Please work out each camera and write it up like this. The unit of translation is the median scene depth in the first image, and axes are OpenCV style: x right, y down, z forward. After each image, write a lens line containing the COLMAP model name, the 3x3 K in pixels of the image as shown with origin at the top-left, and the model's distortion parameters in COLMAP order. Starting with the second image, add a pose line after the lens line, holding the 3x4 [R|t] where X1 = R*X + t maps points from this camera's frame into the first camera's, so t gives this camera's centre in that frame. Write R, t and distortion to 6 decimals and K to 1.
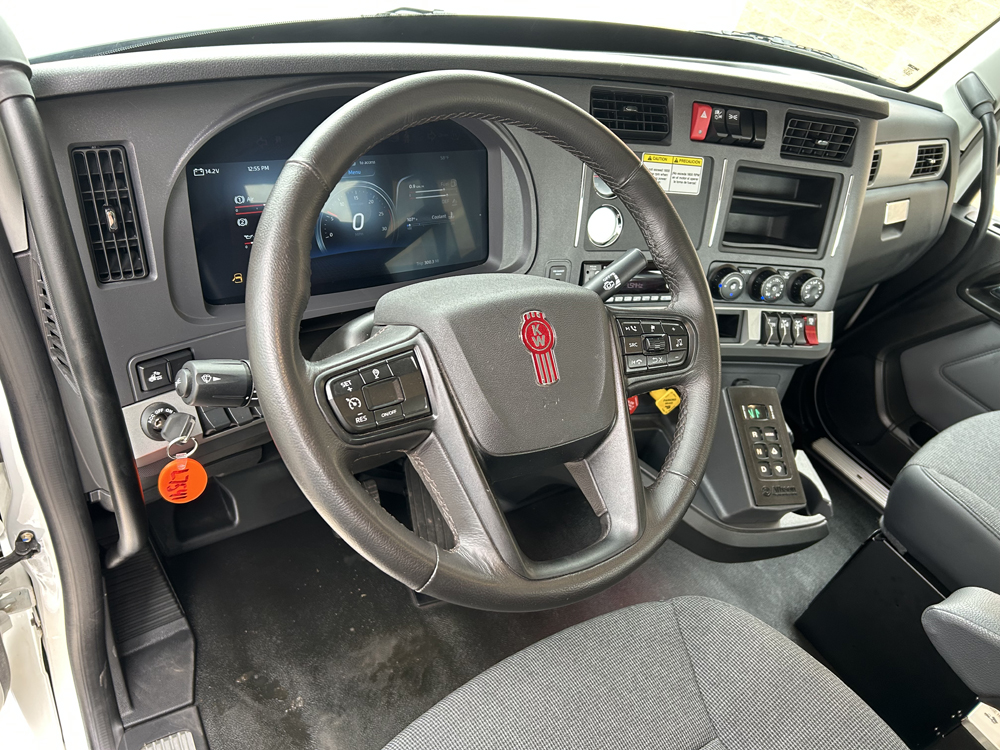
lens RADIAL K [[744.5, 0, 500.0], [0, 744.5, 375.0], [0, 0, 1]] dist [0.050915, -0.070771]
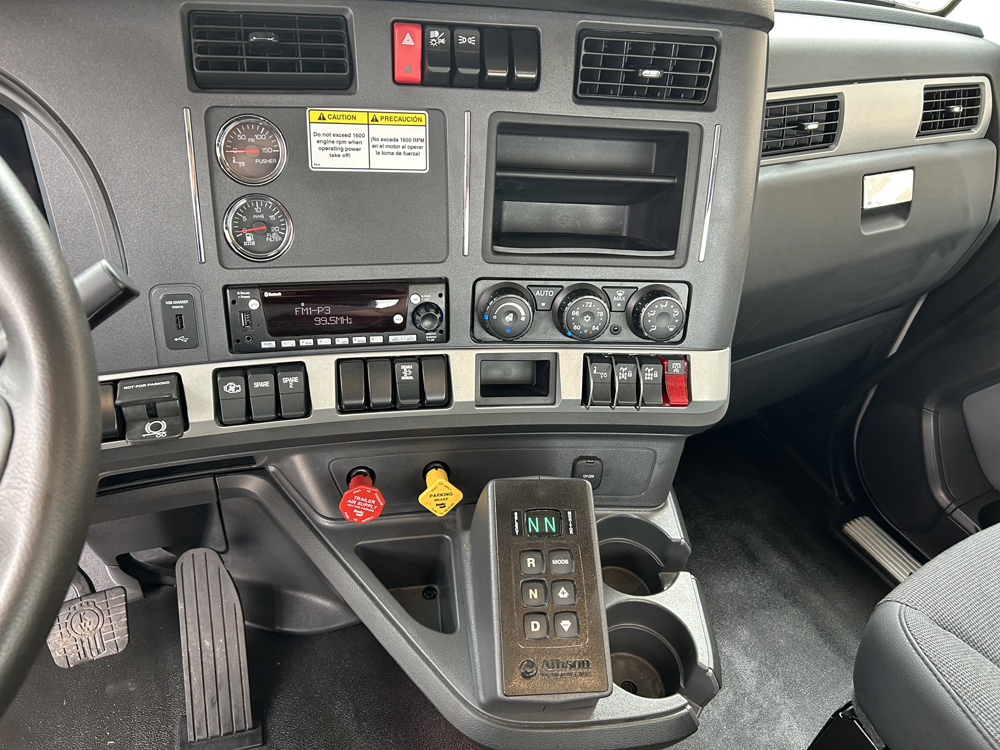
lens RADIAL K [[744.5, 0, 500.0], [0, 744.5, 375.0], [0, 0, 1]] dist [0.050915, -0.070771]
pose [[0.978325, -0.017873, -0.206304, 0.414898], [0.010062, 0.999194, -0.038851, -0.044681], [0.206832, 0.035933, 0.977716, 0.382162]]
